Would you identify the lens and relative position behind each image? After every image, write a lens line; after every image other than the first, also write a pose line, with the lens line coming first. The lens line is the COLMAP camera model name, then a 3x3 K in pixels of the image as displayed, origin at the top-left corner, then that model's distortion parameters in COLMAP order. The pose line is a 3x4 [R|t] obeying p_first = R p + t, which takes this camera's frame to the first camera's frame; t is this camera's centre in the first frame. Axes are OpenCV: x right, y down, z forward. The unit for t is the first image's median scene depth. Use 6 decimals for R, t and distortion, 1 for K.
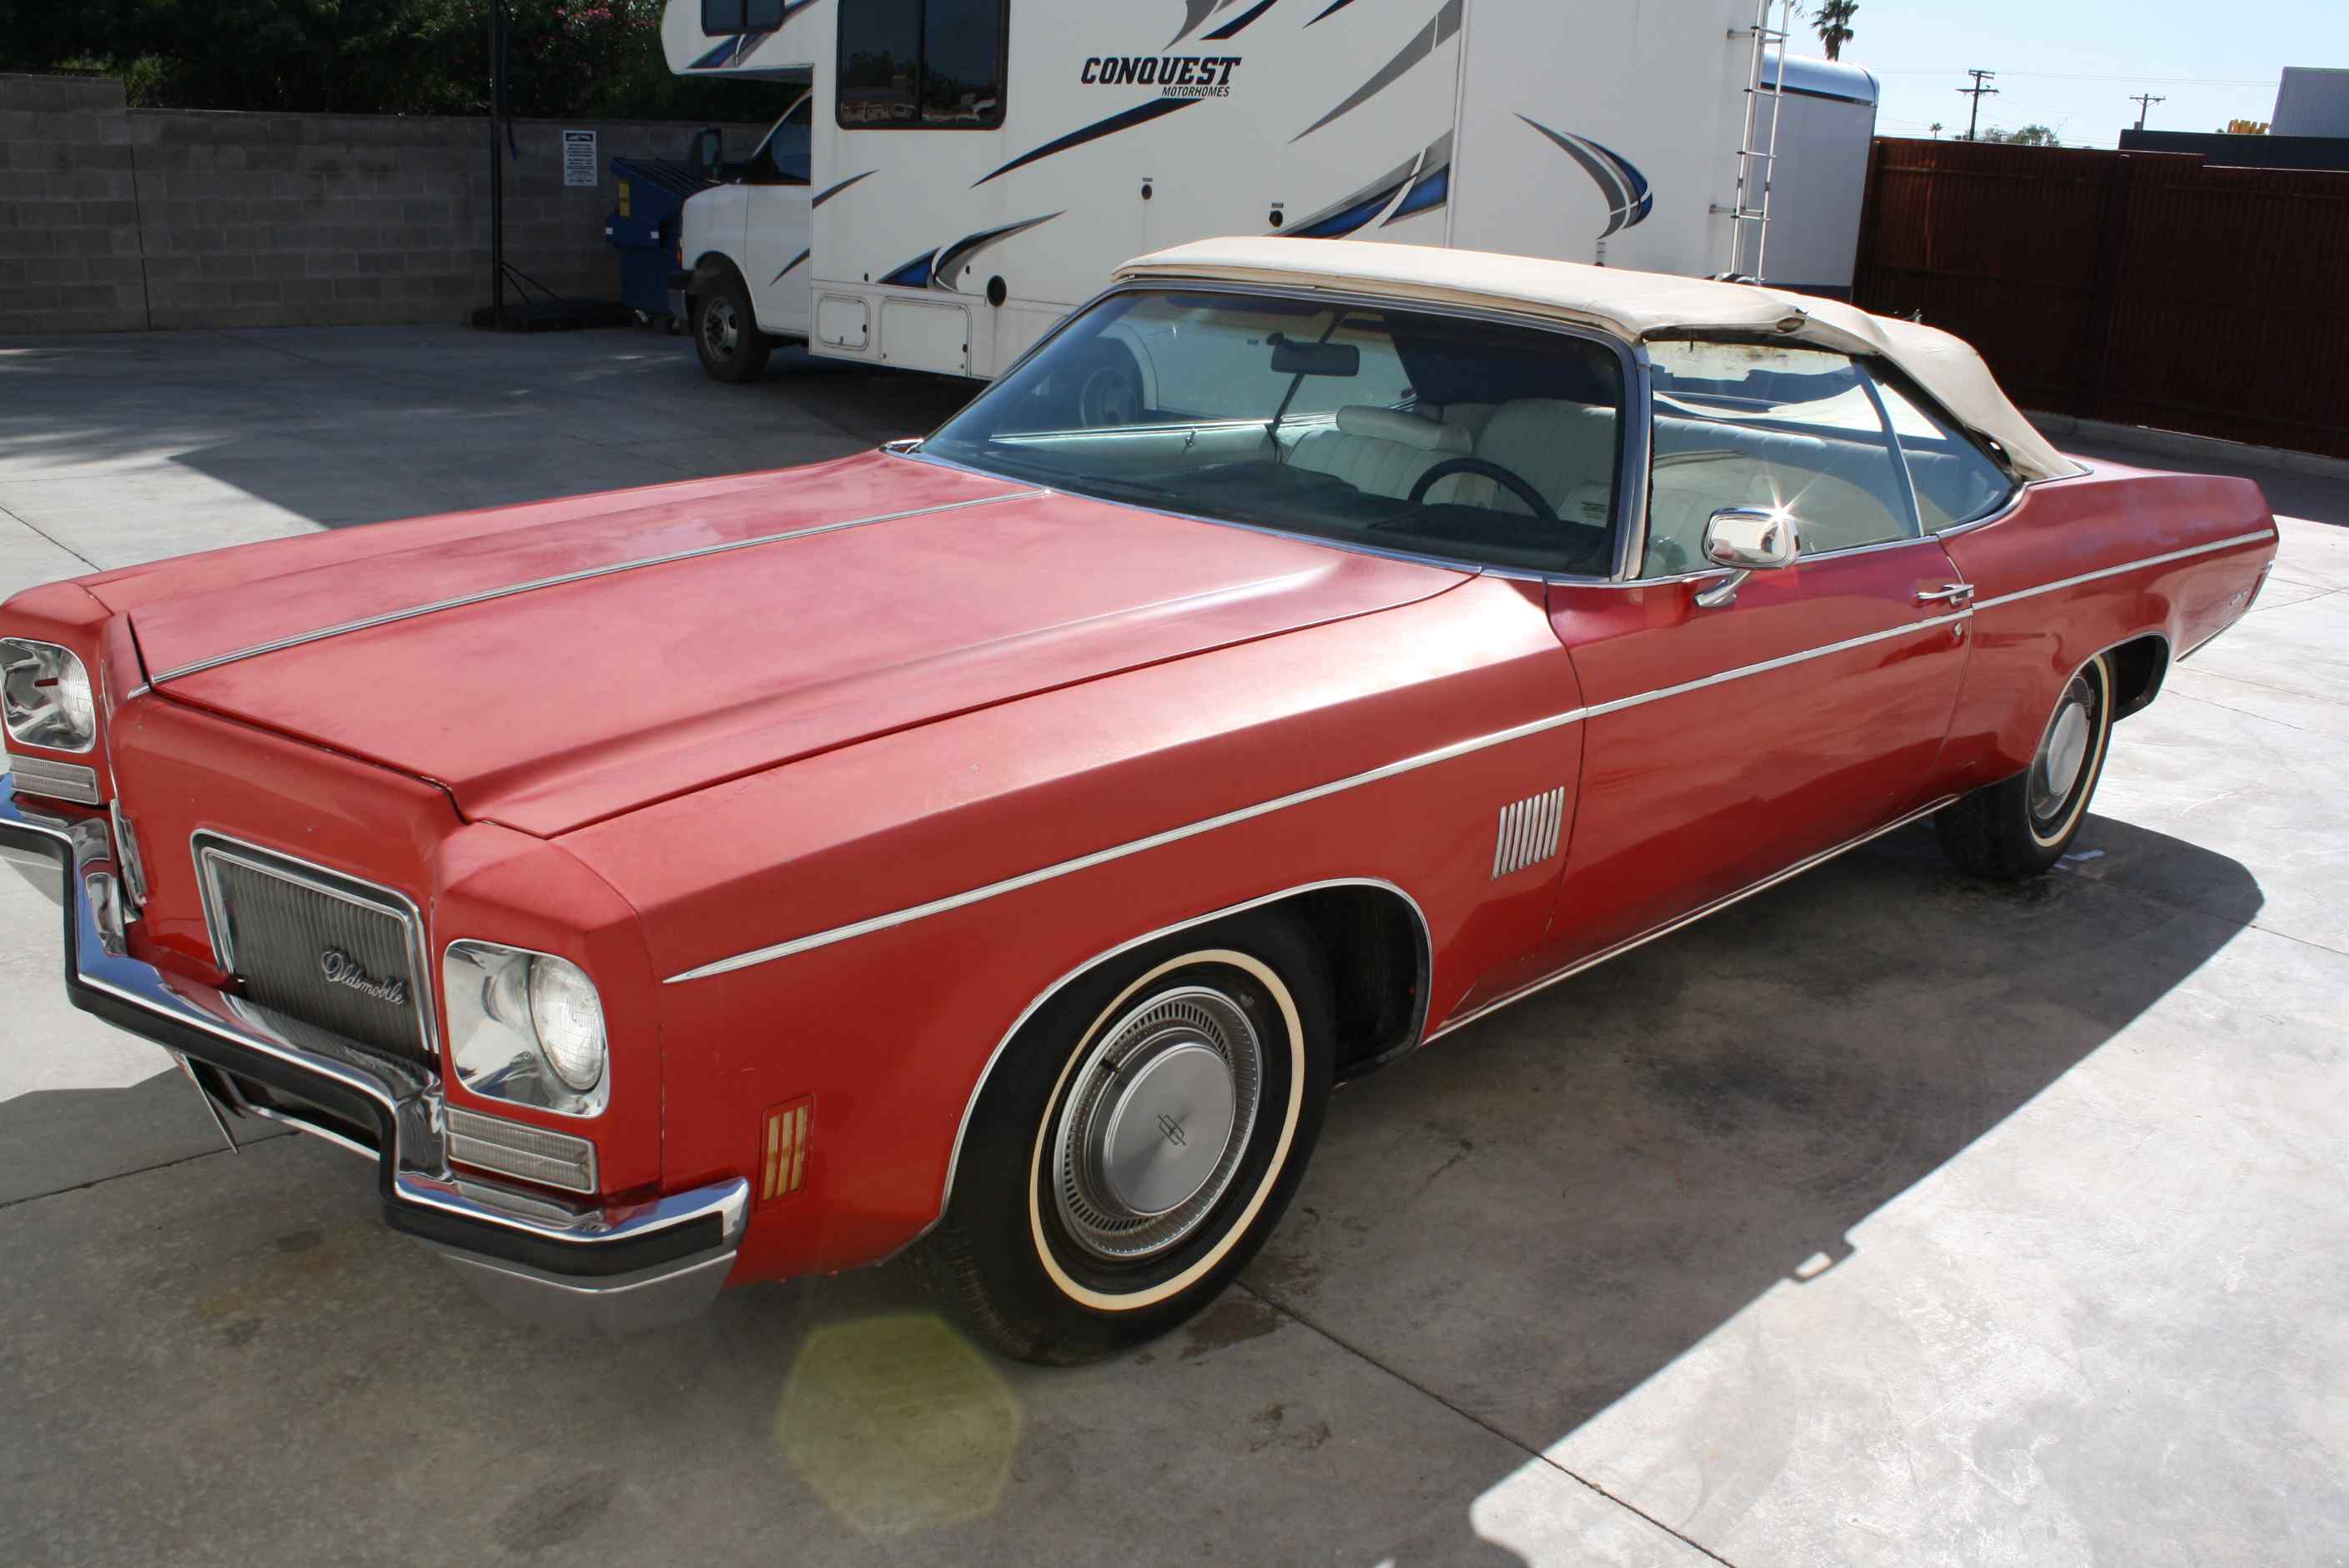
lens RADIAL K [[2027.1, 0, 1187.7], [0, 2027.1, 785.9], [0, 0, 1]] dist [-0.170119, 0.163276]
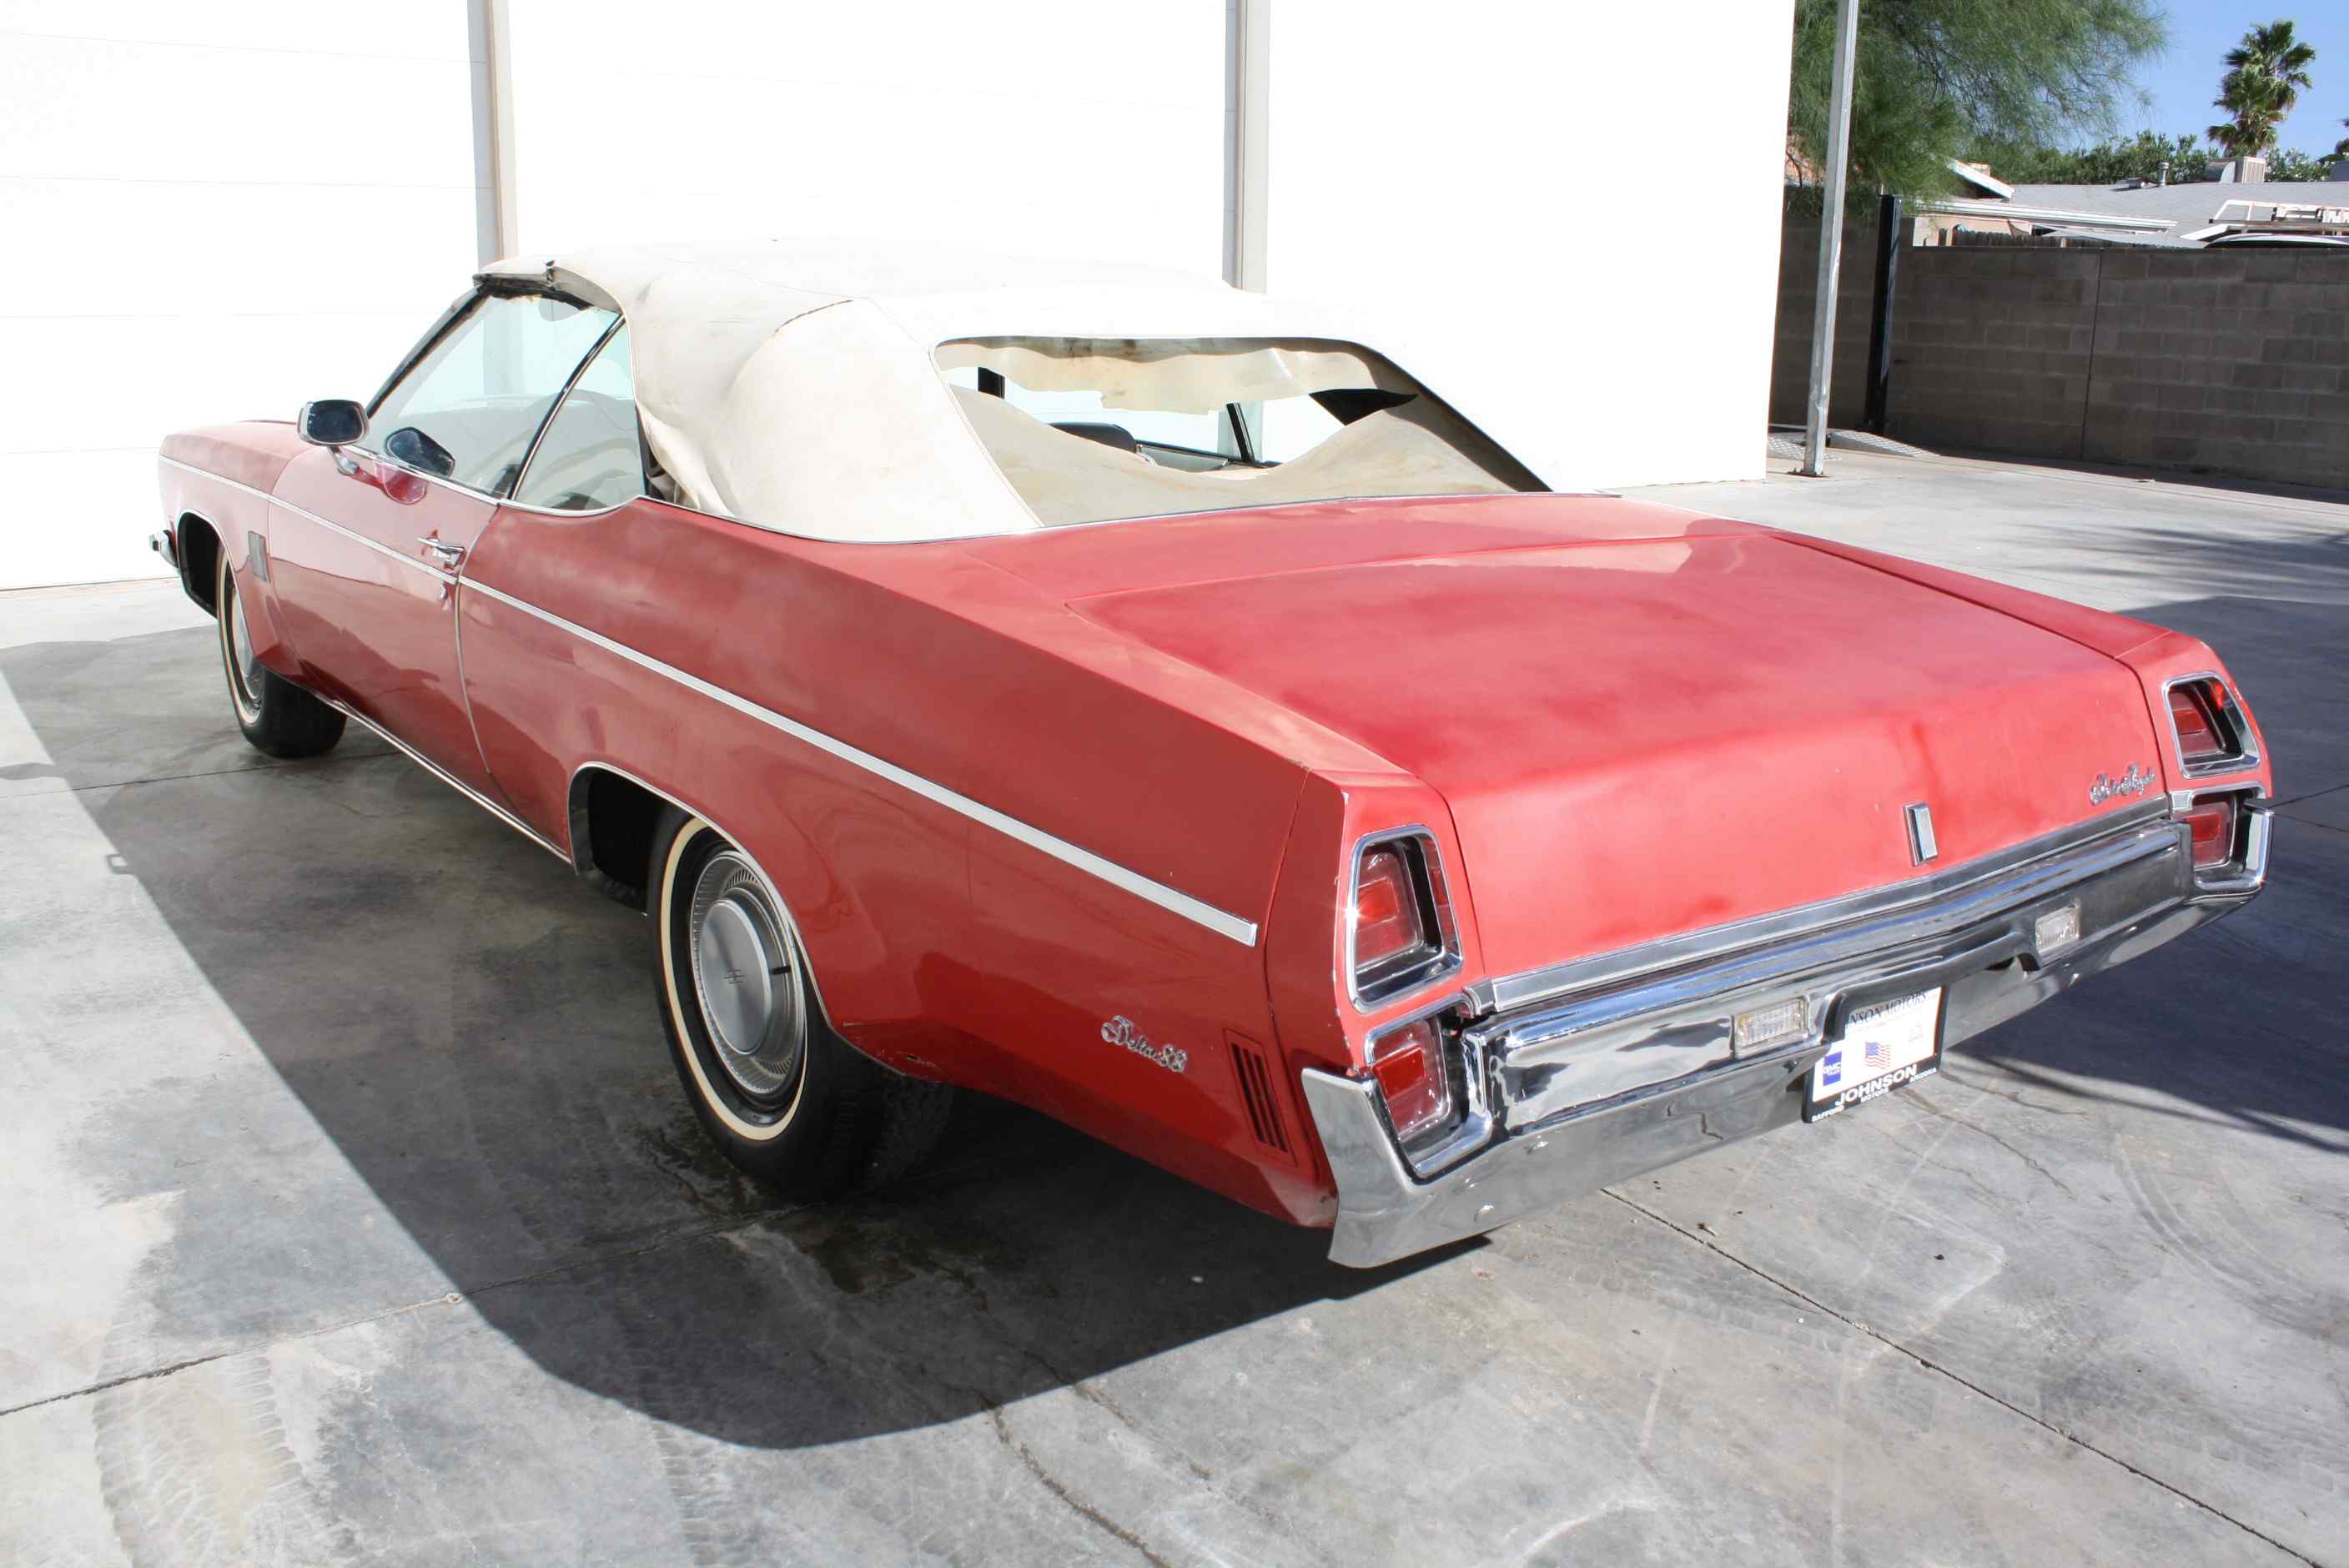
lens RADIAL K [[2027.1, 0, 1187.7], [0, 2027.1, 785.9], [0, 0, 1]] dist [-0.170119, 0.163276]
pose [[-0.153163, 0.195575, -0.968654, 1.099898], [-0.325272, 0.915621, 0.236299, -0.288488], [0.933134, 0.351268, -0.076624, 1.256726]]
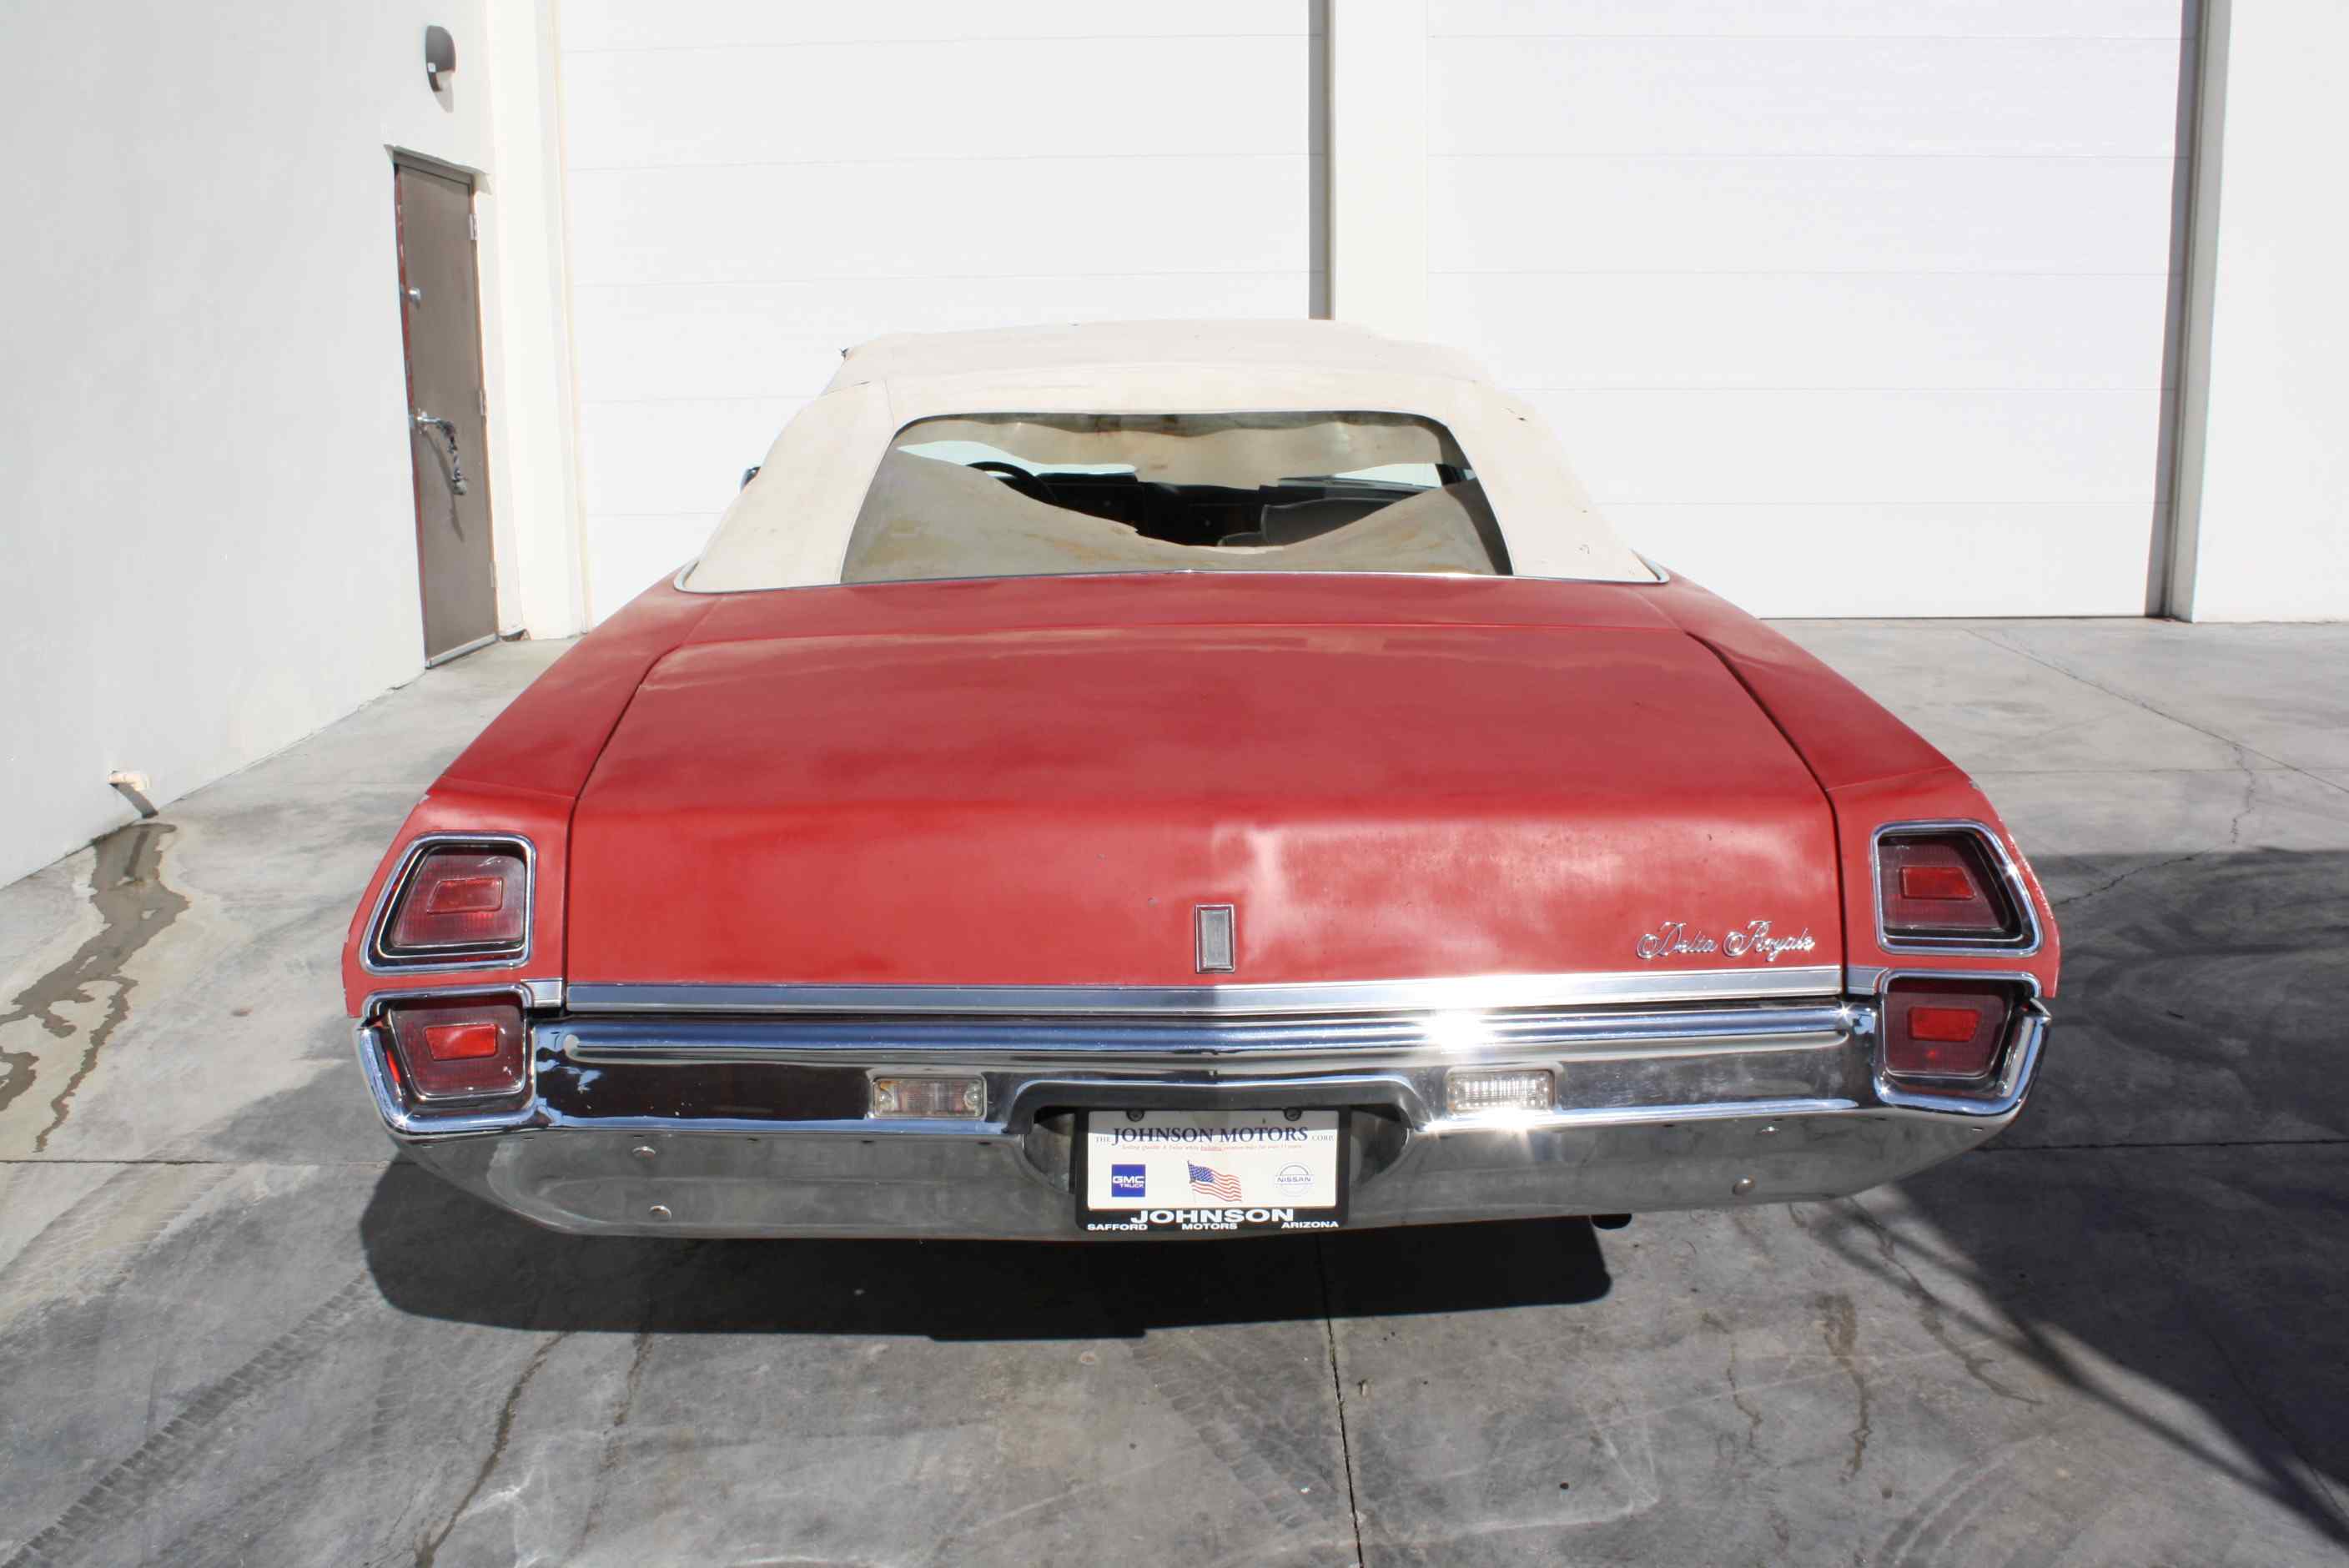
lens RADIAL K [[2153.9, 0, 1189.3], [0, 2153.9, 774.2], [0, 0, 1]] dist [-0.165483, 0.166564]
pose [[-0.699780, 0.099099, -0.707451, 0.922317], [-0.239921, 0.900202, 0.363419, -0.441673], [0.672864, 0.424046, -0.606168, 1.706765]]
